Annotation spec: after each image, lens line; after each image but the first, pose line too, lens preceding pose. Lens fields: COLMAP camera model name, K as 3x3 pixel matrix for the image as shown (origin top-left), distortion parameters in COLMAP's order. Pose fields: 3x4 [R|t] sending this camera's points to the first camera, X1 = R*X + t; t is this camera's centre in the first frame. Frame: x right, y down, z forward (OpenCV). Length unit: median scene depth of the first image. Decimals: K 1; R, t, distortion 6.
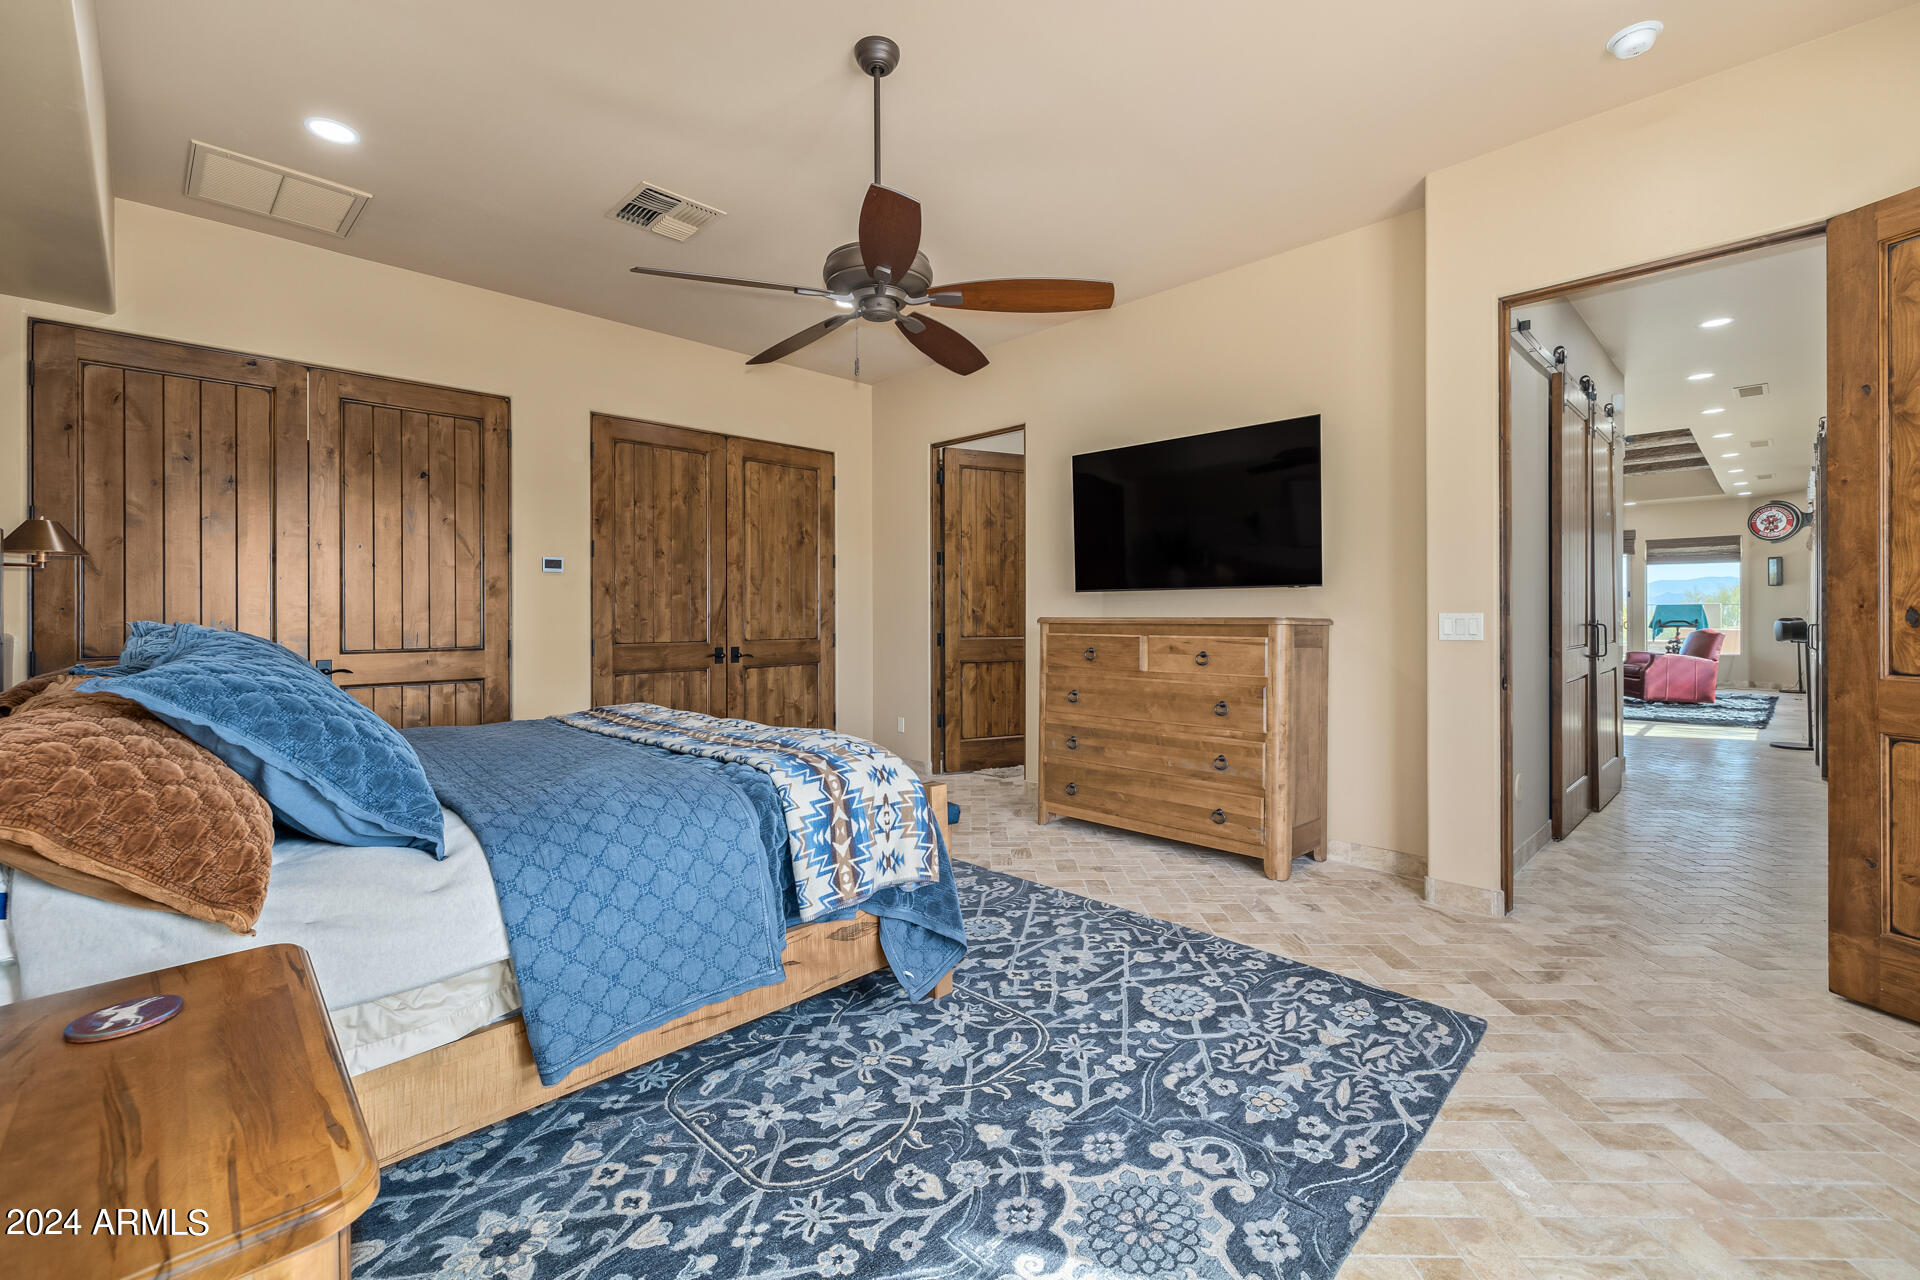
lens RADIAL K [[812.2, 0, 960.6], [0, 812.2, 613.5], [0, 0, 1]] dist [-0.001433, -0.000007]
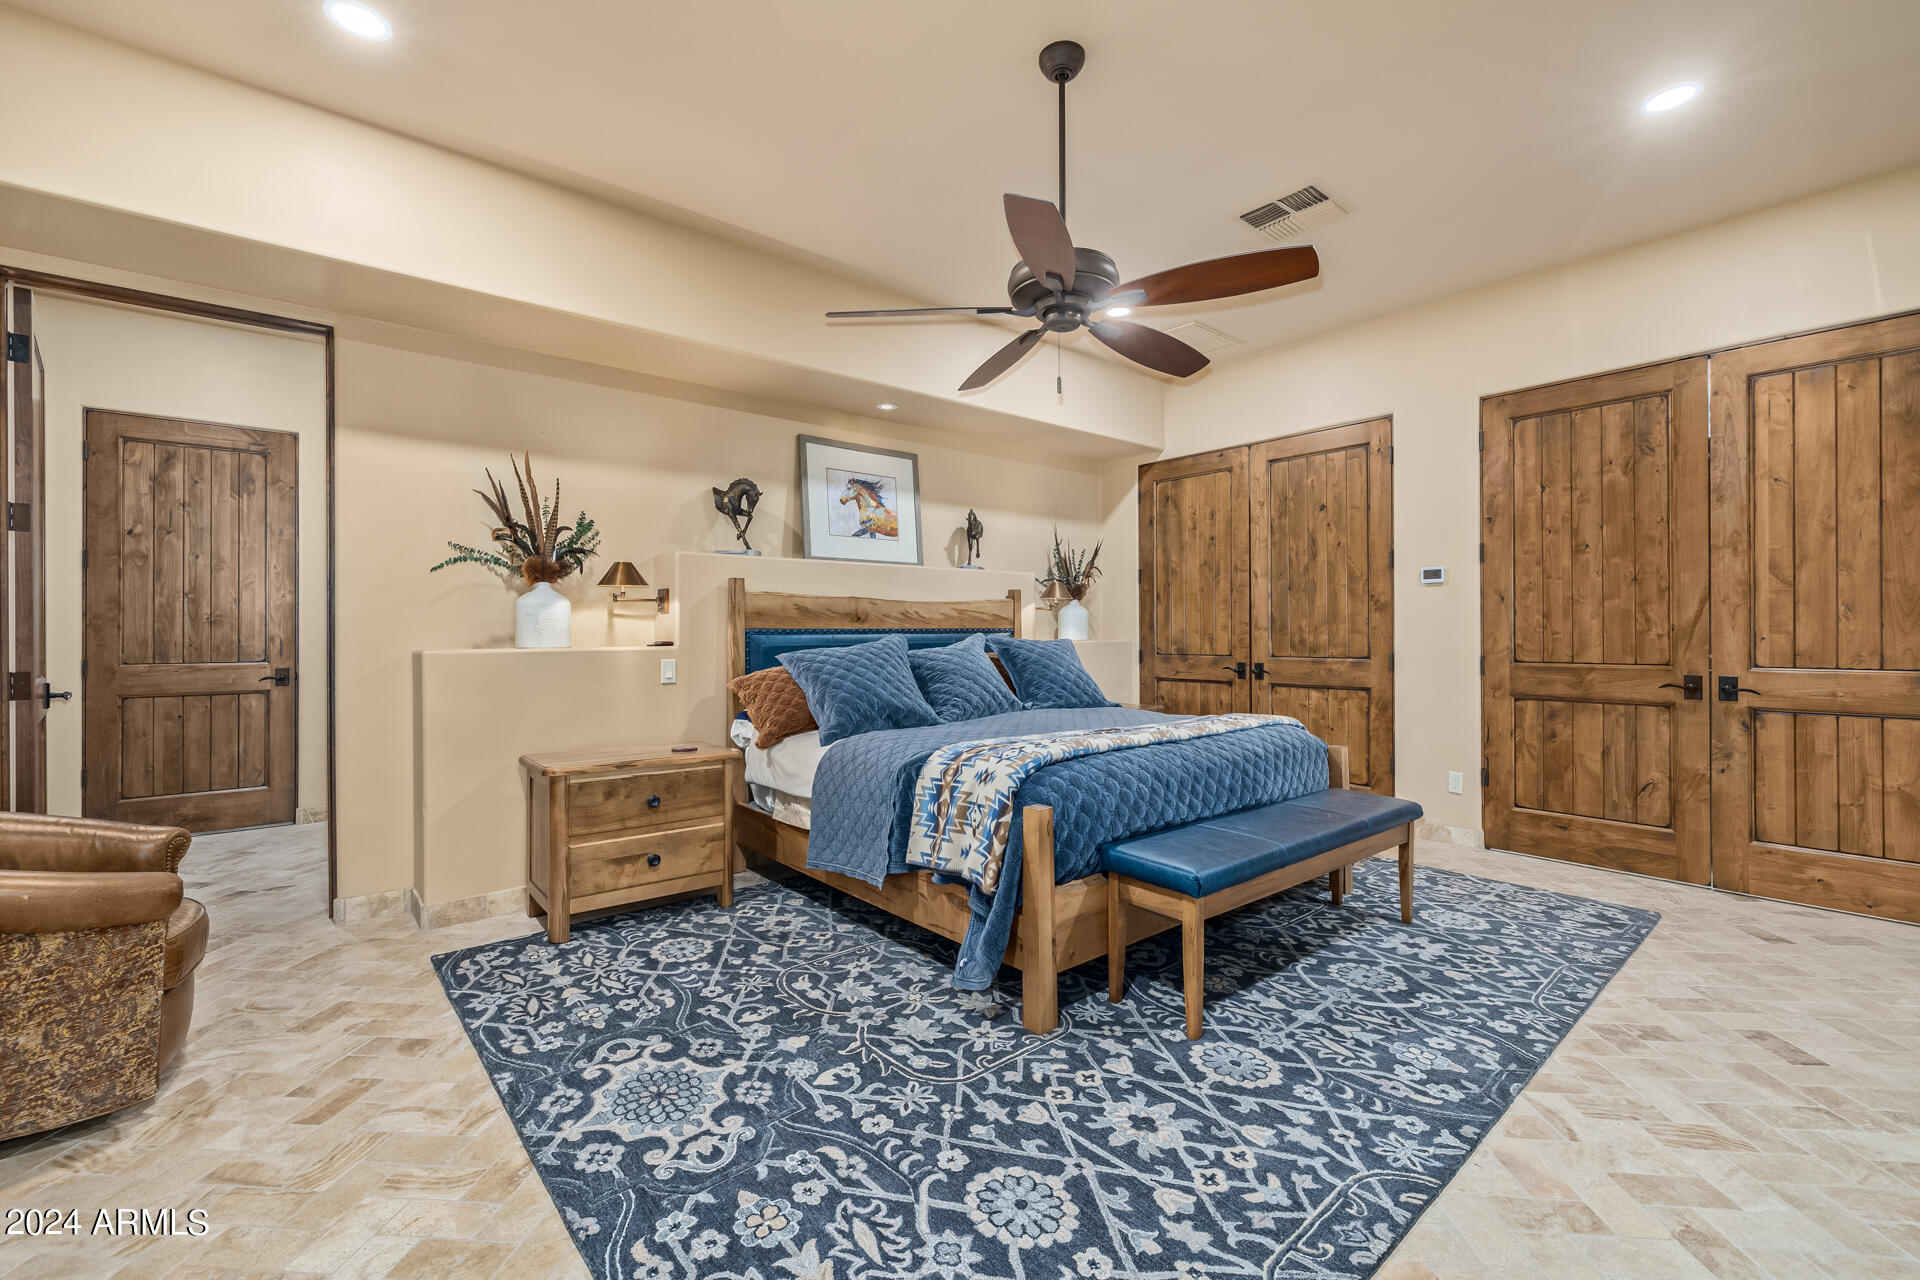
lens RADIAL K [[813.2, 0, 956.4], [0, 813.2, 630.3], [0, 0, 1]] dist [-0.000373, 0.000097]
pose [[-0.085734, 0.001143, -0.996317, 0.960054], [0.004943, 0.999988, 0.000722, 0.001862], [0.996306, -0.004863, -0.085738, 1.025671]]
